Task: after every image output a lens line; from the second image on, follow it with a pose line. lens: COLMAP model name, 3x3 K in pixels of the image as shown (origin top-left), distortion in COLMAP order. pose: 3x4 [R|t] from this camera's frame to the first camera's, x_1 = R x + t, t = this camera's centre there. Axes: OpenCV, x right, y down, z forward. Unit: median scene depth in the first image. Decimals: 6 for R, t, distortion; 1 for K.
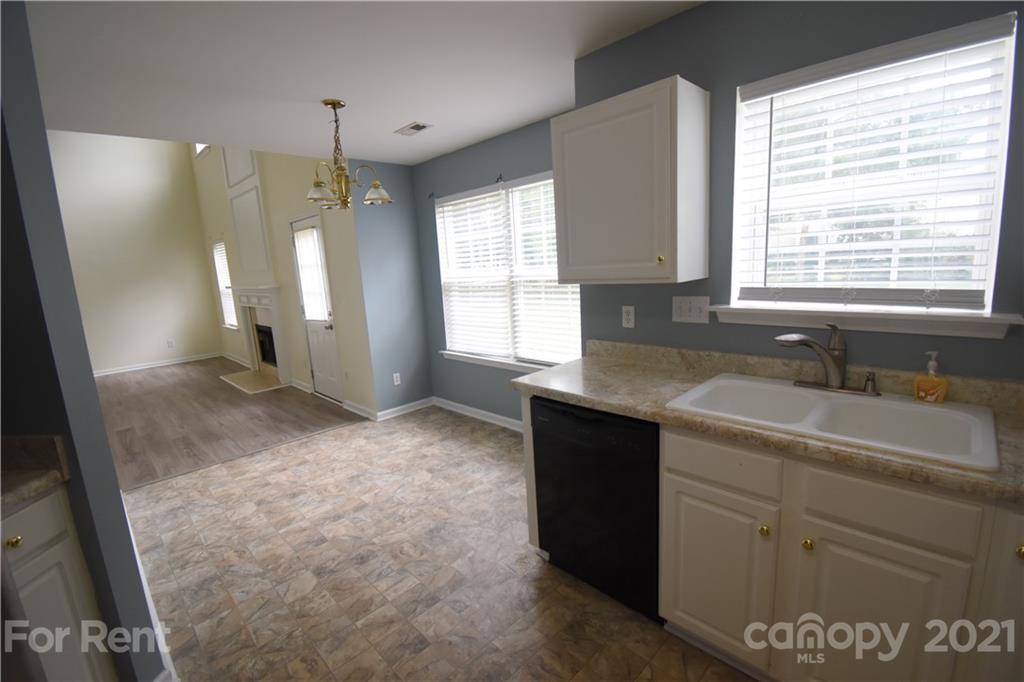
lens RADIAL K [[451.7, 0, 522.4], [0, 451.7, 361.7], [0, 0, 1]] dist [0.010997, -0.017053]
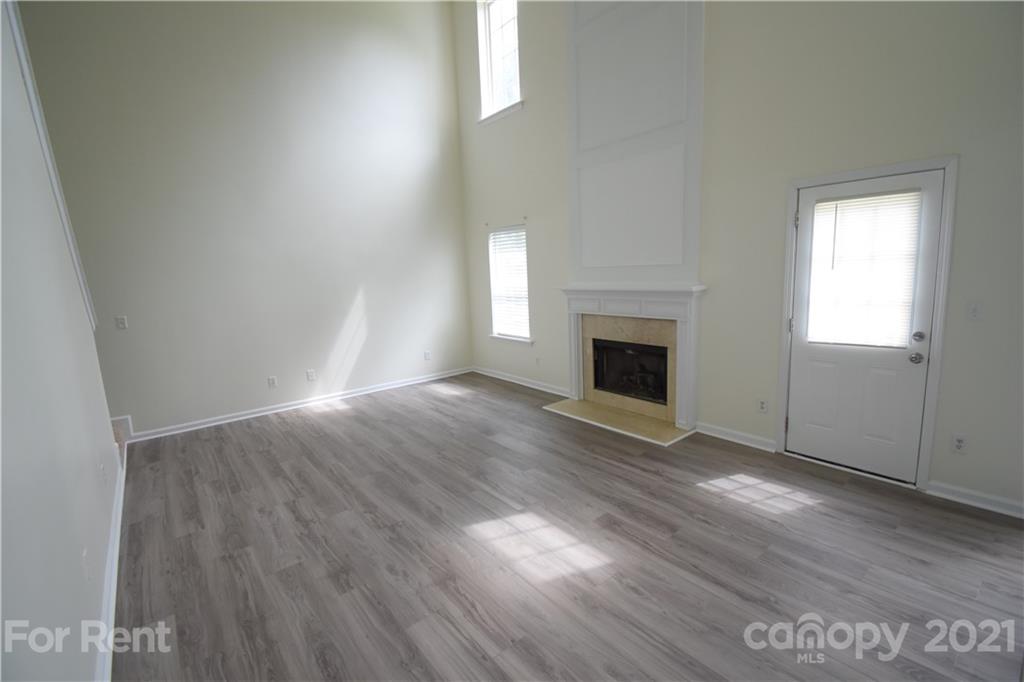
lens RADIAL K [[451.7, 0, 518.3], [0, 451.7, 339.8], [0, 0, 1]] dist [0.010997, -0.017053]
pose [[0.994754, 0.032475, -0.097007, -1.035446], [-0.037965, 0.997748, -0.055299, -0.056171], [0.094993, 0.058692, 0.993746, 0.405619]]
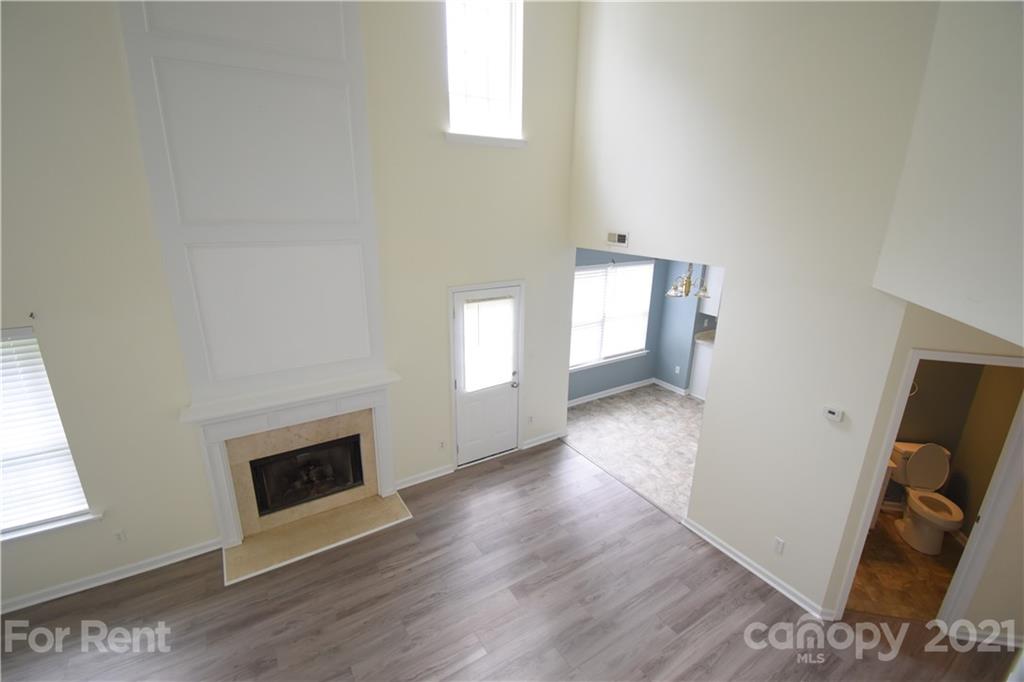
lens RADIAL K [[451.7, 0, 510.9], [0, 451.7, 337.8], [0, 0, 1]] dist [0.010997, -0.017053]
pose [[0.218687, -0.223365, 0.949886, -1.665202], [0.185468, 0.965218, 0.184271, -0.450614], [-0.958007, 0.135876, 0.252508, 0.825524]]
